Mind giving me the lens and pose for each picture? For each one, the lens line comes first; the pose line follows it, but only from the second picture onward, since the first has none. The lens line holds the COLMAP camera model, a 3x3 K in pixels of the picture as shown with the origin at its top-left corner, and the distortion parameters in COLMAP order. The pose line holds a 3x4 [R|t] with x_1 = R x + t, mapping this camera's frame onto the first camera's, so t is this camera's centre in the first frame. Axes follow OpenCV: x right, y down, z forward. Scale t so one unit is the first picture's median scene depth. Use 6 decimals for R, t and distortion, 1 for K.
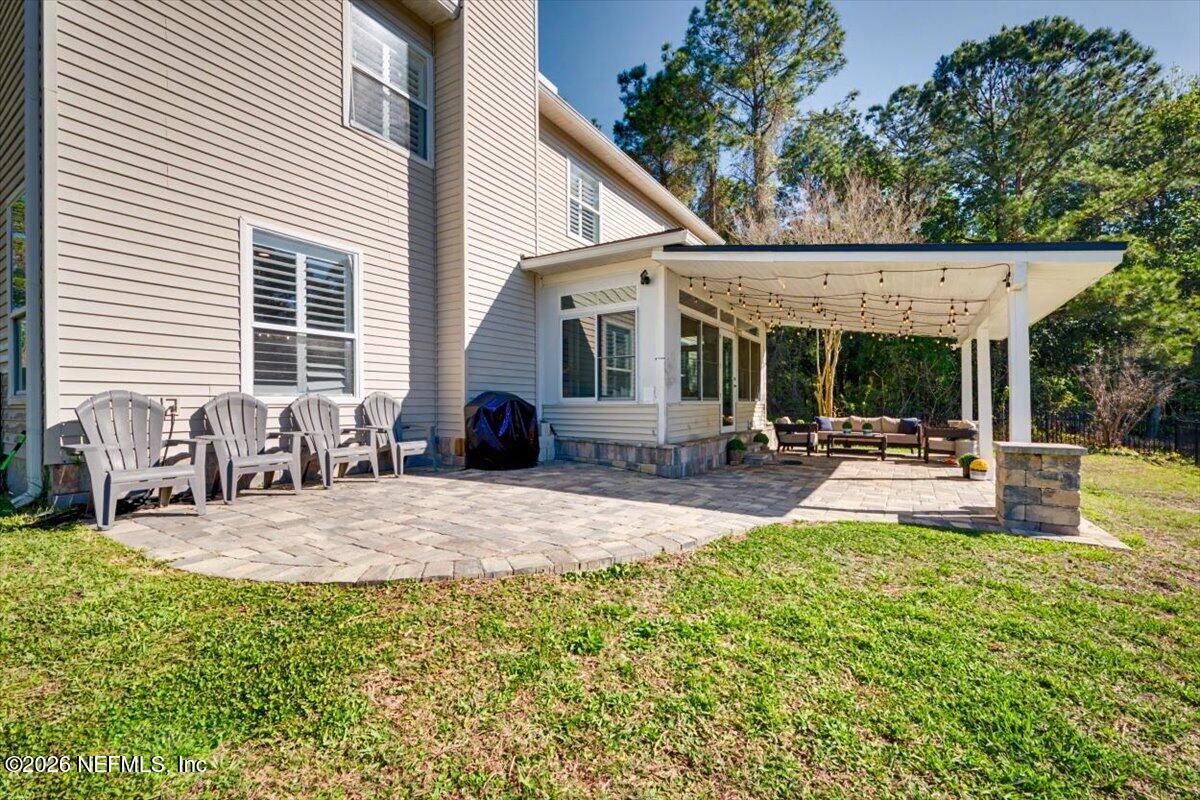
lens RADIAL K [[496.2, 0, 598.7], [0, 496.2, 400.7], [0, 0, 1]] dist [0.002465, -0.000194]
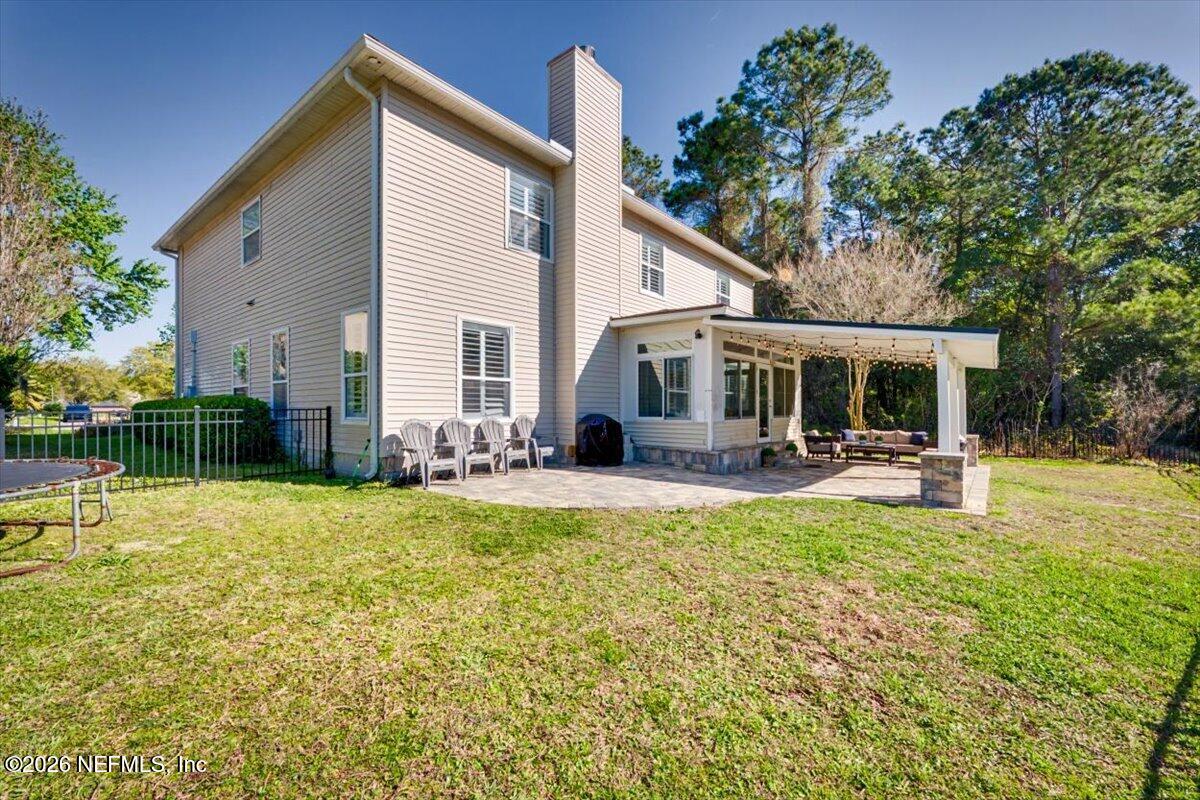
lens RADIAL K [[496.2, 0, 601.7], [0, 496.2, 405.2], [0, 0, 1]] dist [0.002465, -0.000194]
pose [[0.994117, 0.001928, -0.108296, -0.021332], [-0.002249, 0.999993, -0.002839, -0.029590], [0.108290, 0.003066, 0.994115, -0.346295]]
